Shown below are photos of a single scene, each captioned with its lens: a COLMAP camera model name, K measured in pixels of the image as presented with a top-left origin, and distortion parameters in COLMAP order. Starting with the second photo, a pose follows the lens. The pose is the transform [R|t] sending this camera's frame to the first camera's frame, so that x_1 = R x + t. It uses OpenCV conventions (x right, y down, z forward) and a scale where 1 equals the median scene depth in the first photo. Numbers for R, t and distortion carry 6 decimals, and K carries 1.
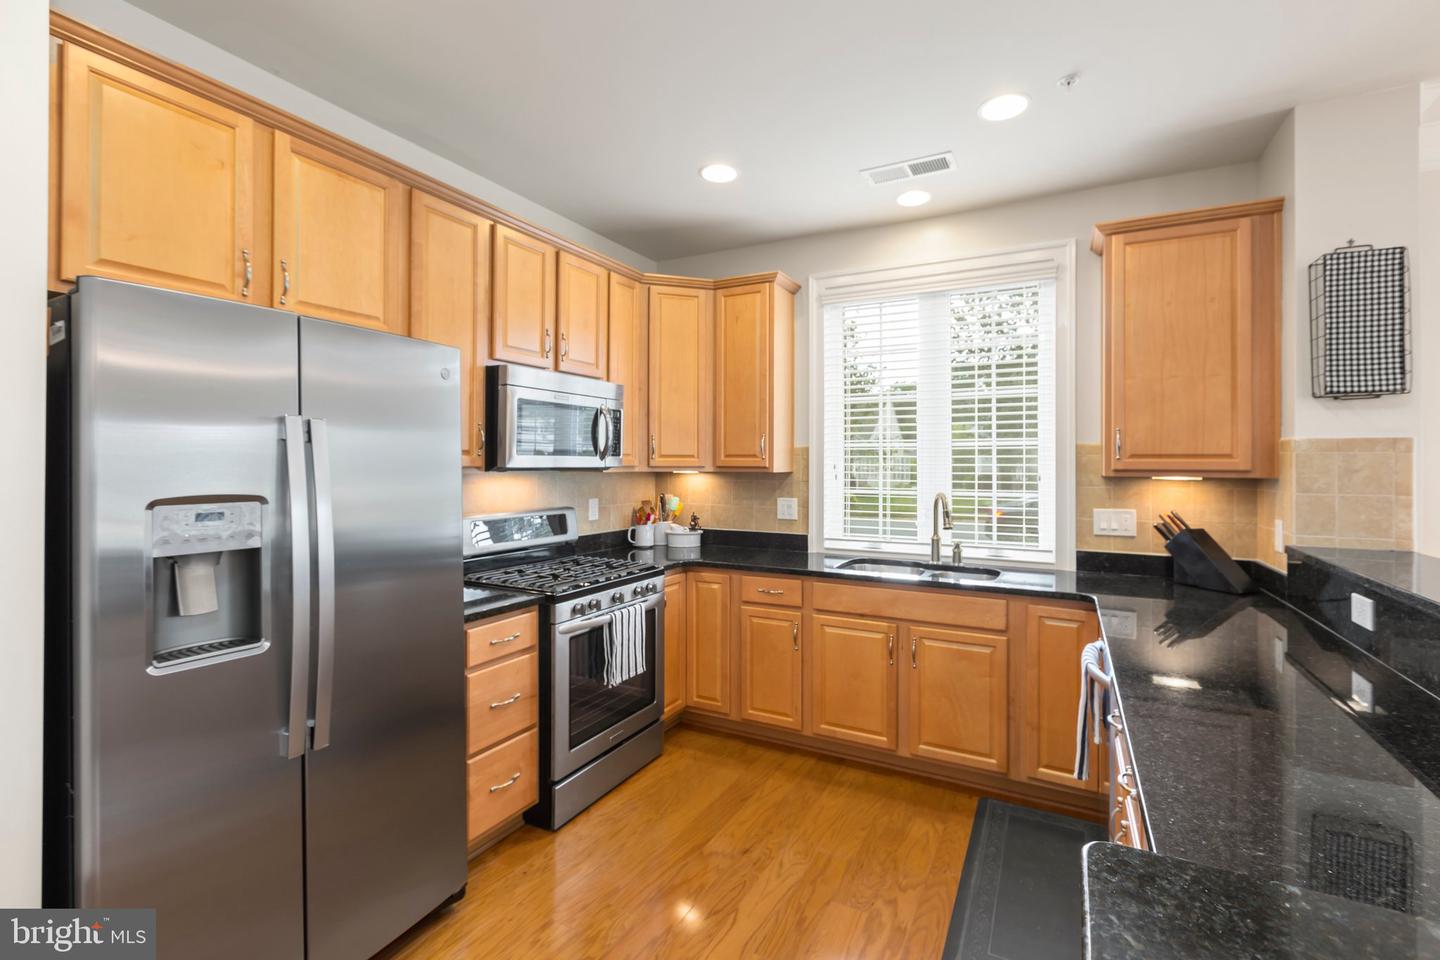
lens RADIAL K [[650.9, 0, 722.0], [0, 650.9, 463.1], [0, 0, 1]] dist [0.001348, -0.000277]
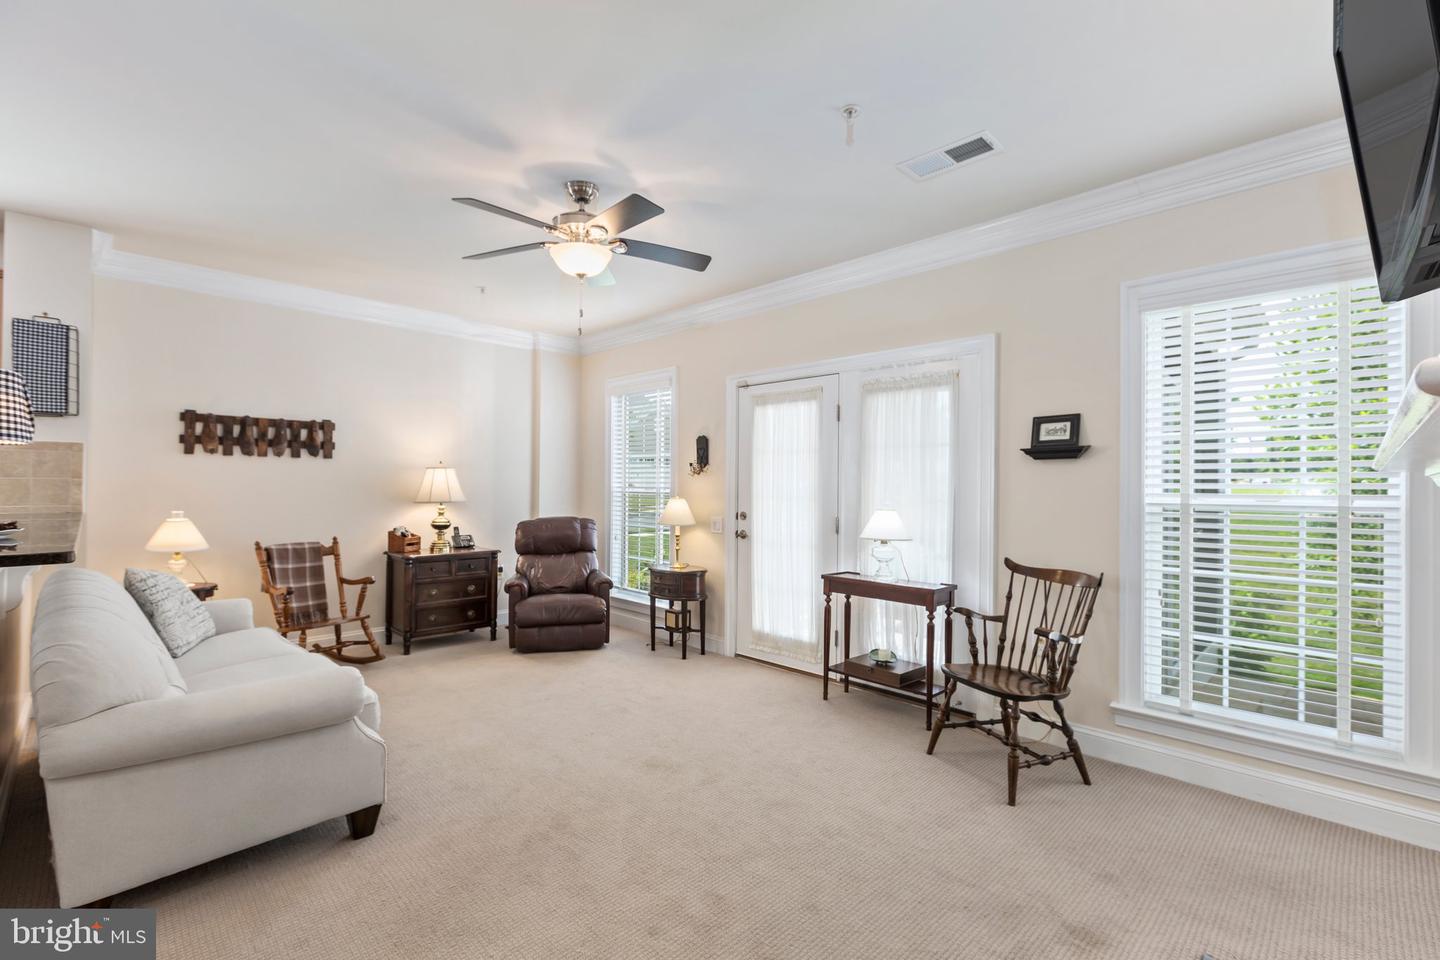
lens RADIAL K [[645.2, 0, 723.7], [0, 645.2, 481.8], [0, 0, 1]] dist [-0.000781, -0.000408]
pose [[0.282818, 0.001087, 0.959173, -0.039766], [-0.008826, 0.999960, 0.001470, 0.035542], [-0.959133, -0.008881, 0.282817, -0.860555]]
